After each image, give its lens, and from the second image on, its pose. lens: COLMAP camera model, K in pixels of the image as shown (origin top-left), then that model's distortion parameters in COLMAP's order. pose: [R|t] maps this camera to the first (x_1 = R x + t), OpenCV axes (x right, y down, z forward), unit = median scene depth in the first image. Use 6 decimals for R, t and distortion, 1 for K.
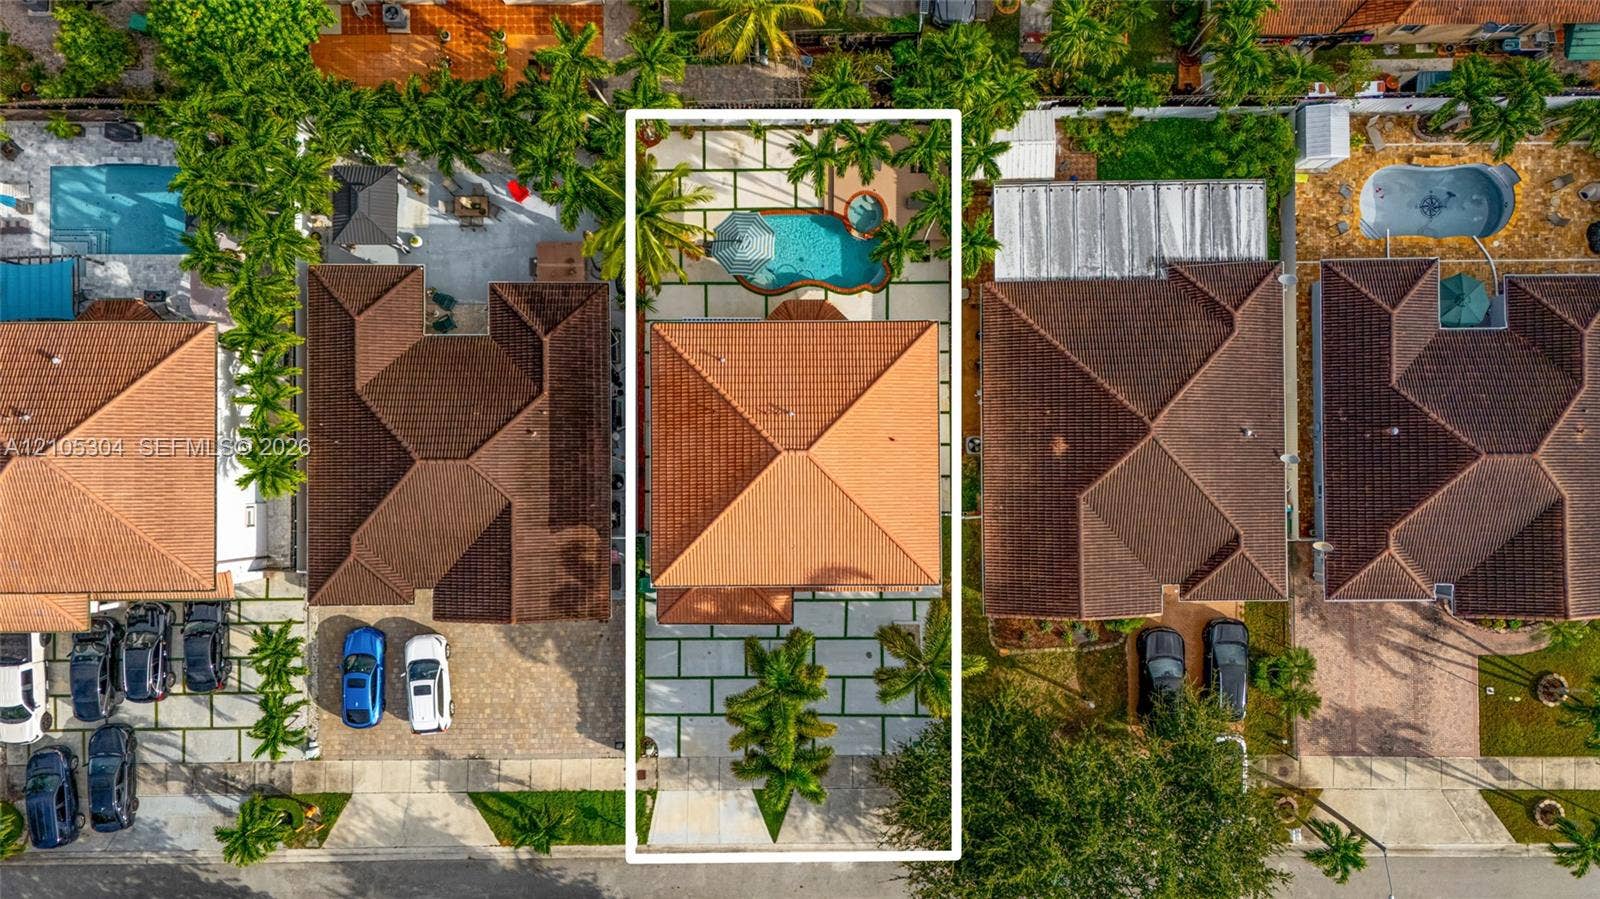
lens RADIAL K [[1188.9, 0, 805.4], [0, 1188.9, 451.9], [0, 0, 1]] dist [0.040696, -0.029072]
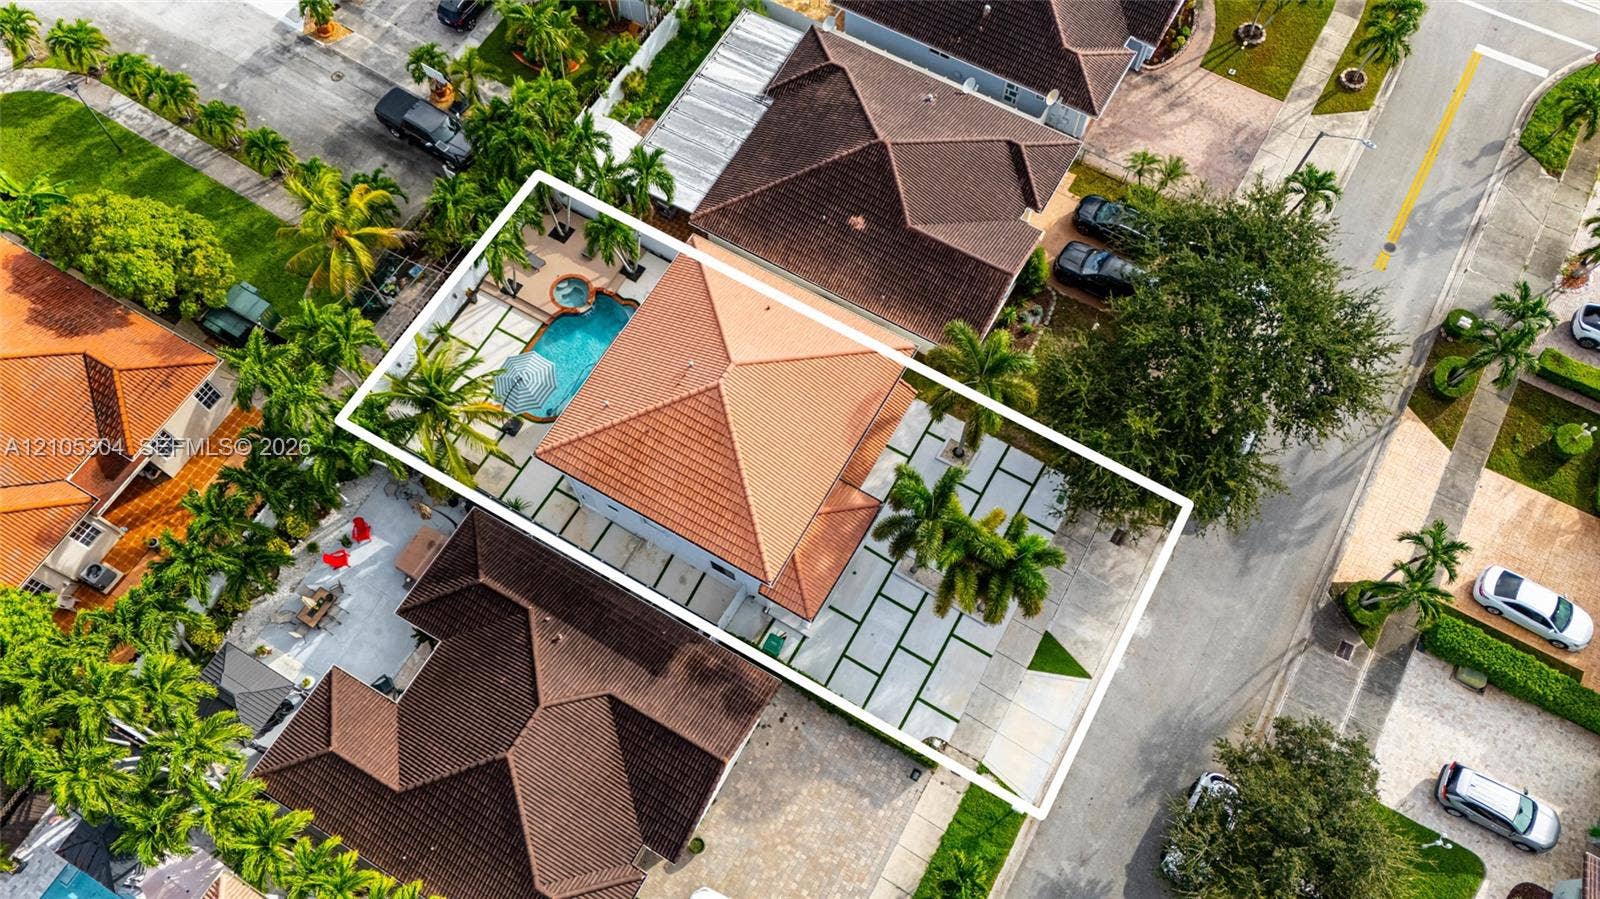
lens RADIAL K [[1188.9, 0, 804.5], [0, 1188.9, 448.6], [0, 0, 1]] dist [0.040696, -0.029072]
pose [[0.504033, -0.788896, 0.351560, -0.326465], [0.863580, 0.466652, -0.190957, 0.240339], [-0.013411, 0.399849, 0.916483, 0.112658]]
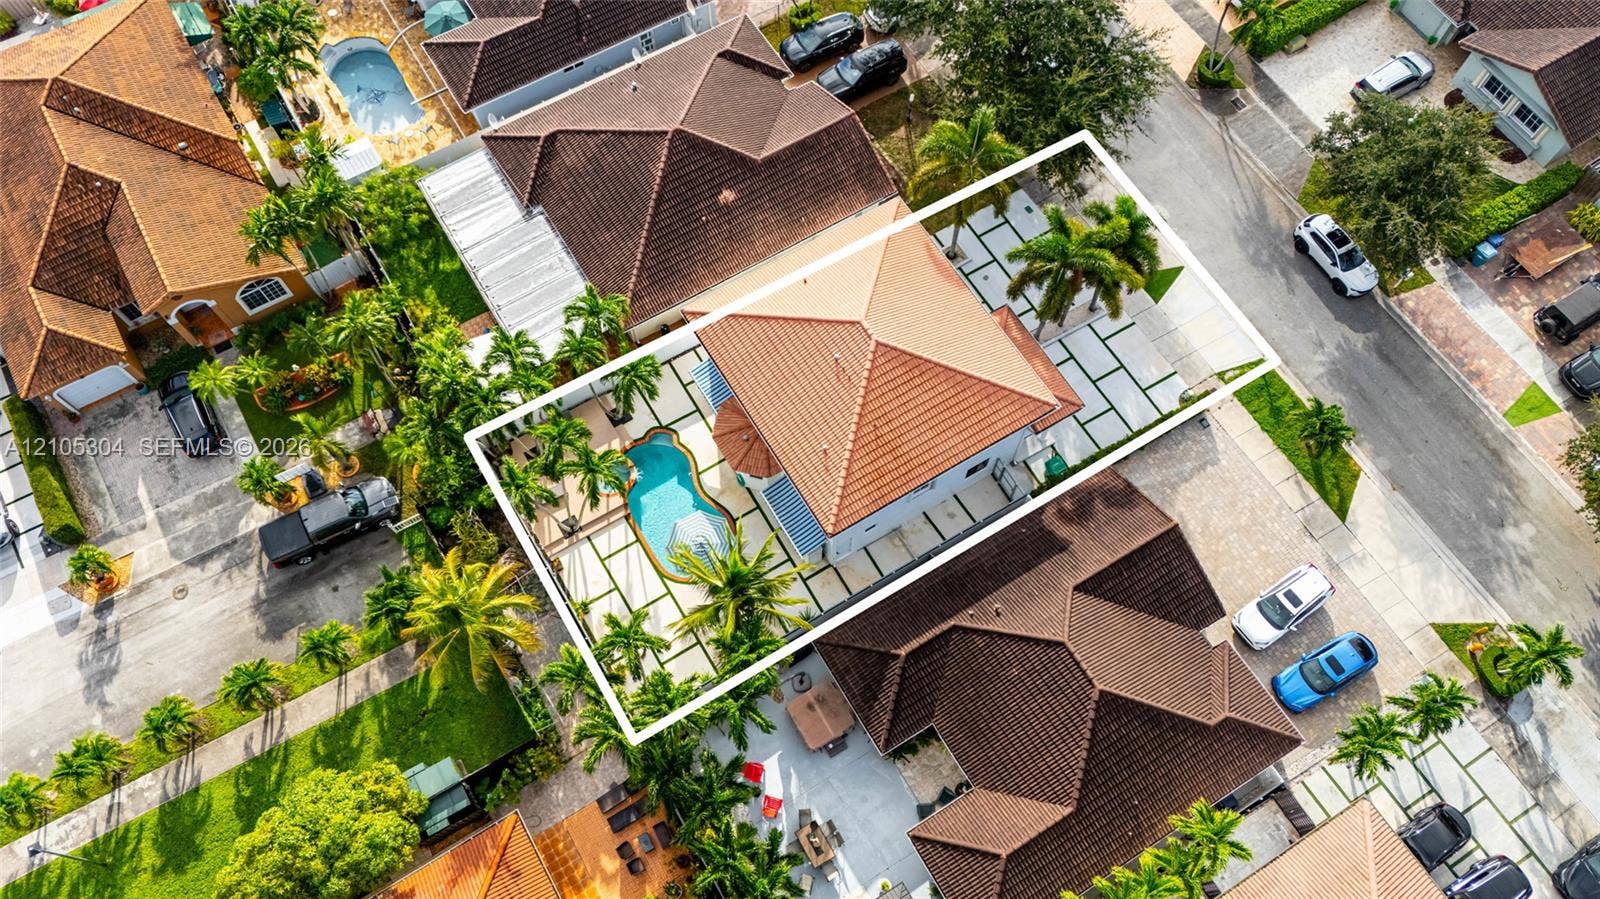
lens RADIAL K [[1188.9, 0, 804.3], [0, 1188.9, 451.3], [0, 0, 1]] dist [0.040696, -0.029072]
pose [[-0.512143, -0.783640, 0.351594, -0.365519], [0.858839, -0.462335, 0.220549, -0.277692], [-0.010277, 0.414915, 0.909802, 0.116484]]
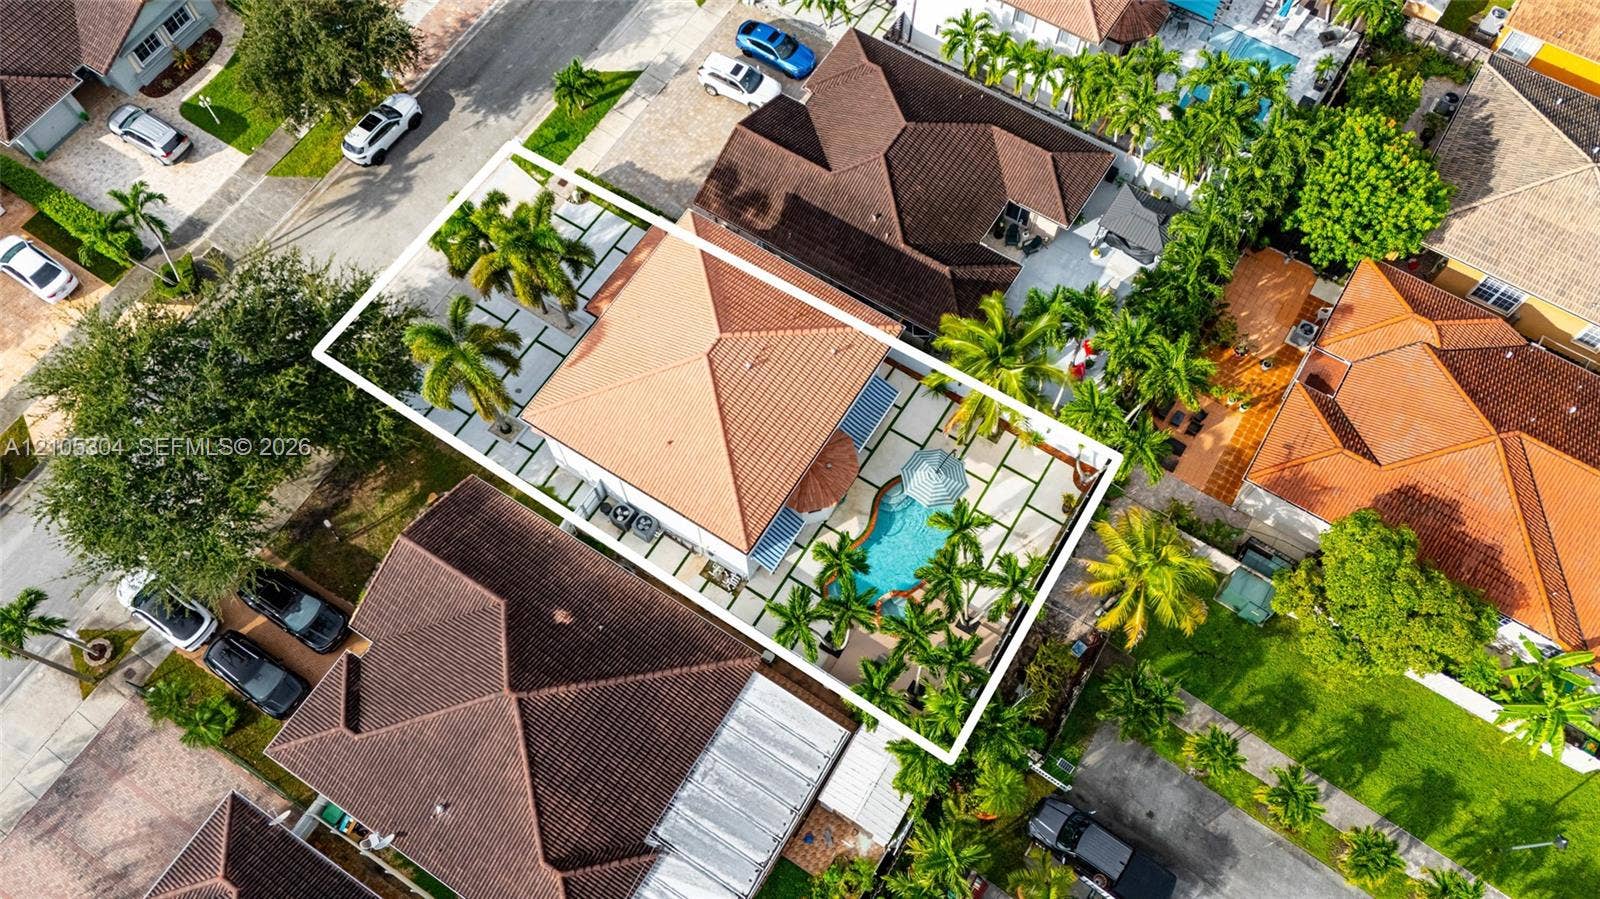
lens RADIAL K [[1188.9, 0, 804.0], [0, 1188.9, 453.1], [0, 0, 1]] dist [0.040696, -0.029072]
pose [[-0.541045, 0.766532, -0.345975, 0.321479], [-0.840900, -0.486961, 0.236127, -0.303257], [0.012522, 0.418686, 0.908045, 0.120140]]
